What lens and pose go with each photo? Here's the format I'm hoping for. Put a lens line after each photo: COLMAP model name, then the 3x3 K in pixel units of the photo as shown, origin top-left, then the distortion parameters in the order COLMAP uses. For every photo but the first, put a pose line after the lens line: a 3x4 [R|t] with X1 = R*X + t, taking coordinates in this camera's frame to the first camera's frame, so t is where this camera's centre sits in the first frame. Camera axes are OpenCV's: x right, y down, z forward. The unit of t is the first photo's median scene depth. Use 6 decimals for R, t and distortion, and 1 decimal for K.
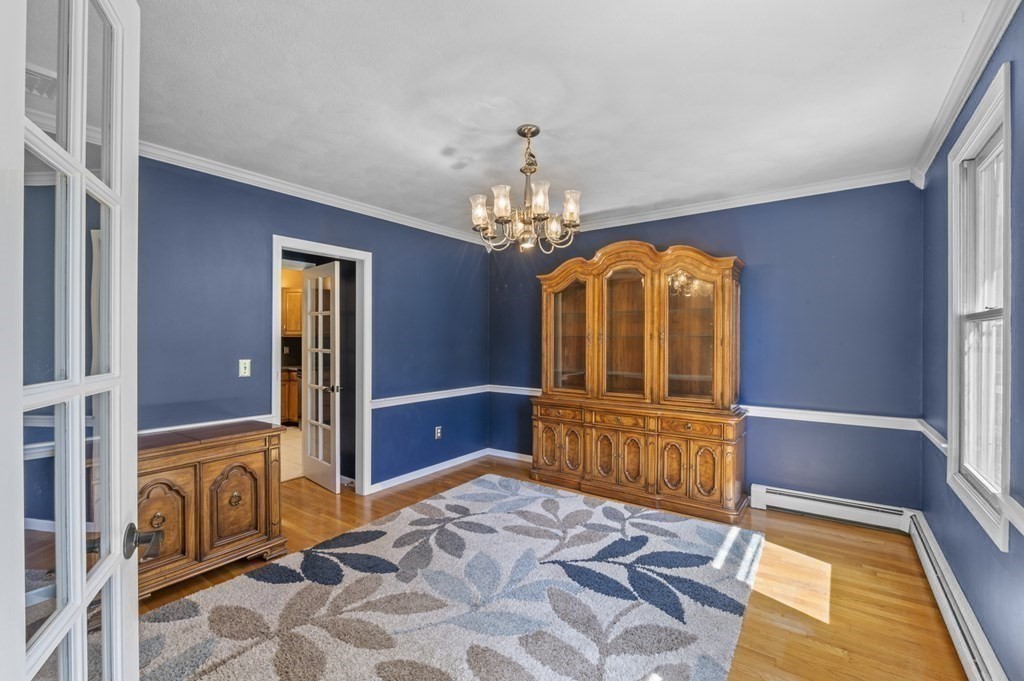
lens RADIAL K [[444.5, 0, 510.7], [0, 444.5, 343.1], [0, 0, 1]] dist [-0.002430, -0.000237]
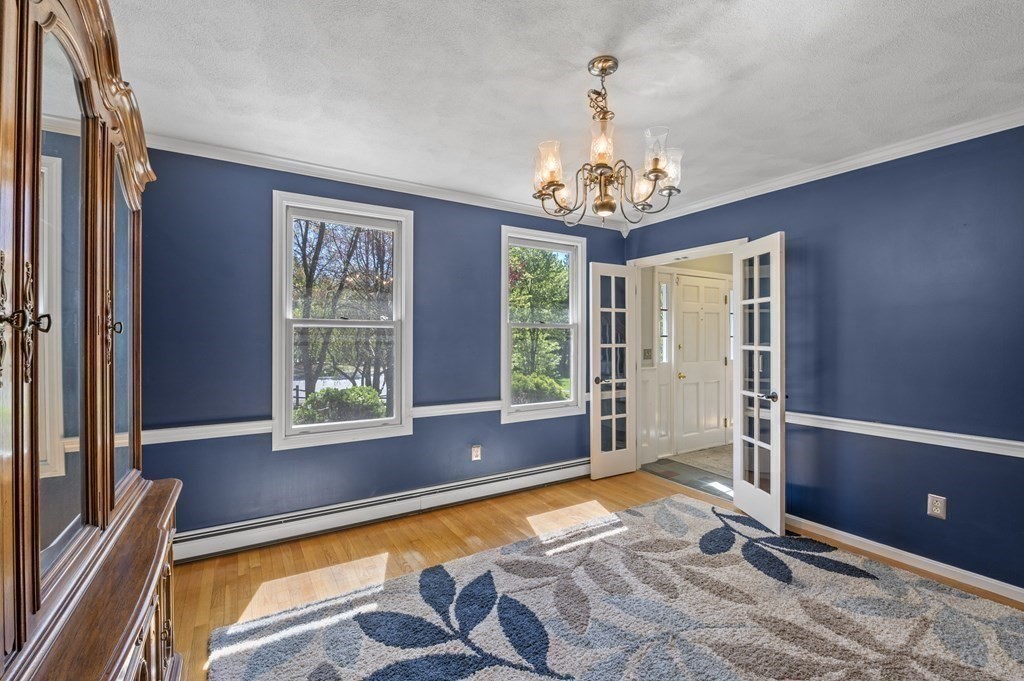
lens RADIAL K [[444.5, 0, 510.7], [0, 444.5, 343.1], [0, 0, 1]] dist [-0.002430, -0.000237]
pose [[-0.925337, 0.000139, 0.379146, -0.110296], [0.001125, 0.999997, 0.002380, 0.000947], [-0.379144, 0.002629, -0.925334, 1.855395]]
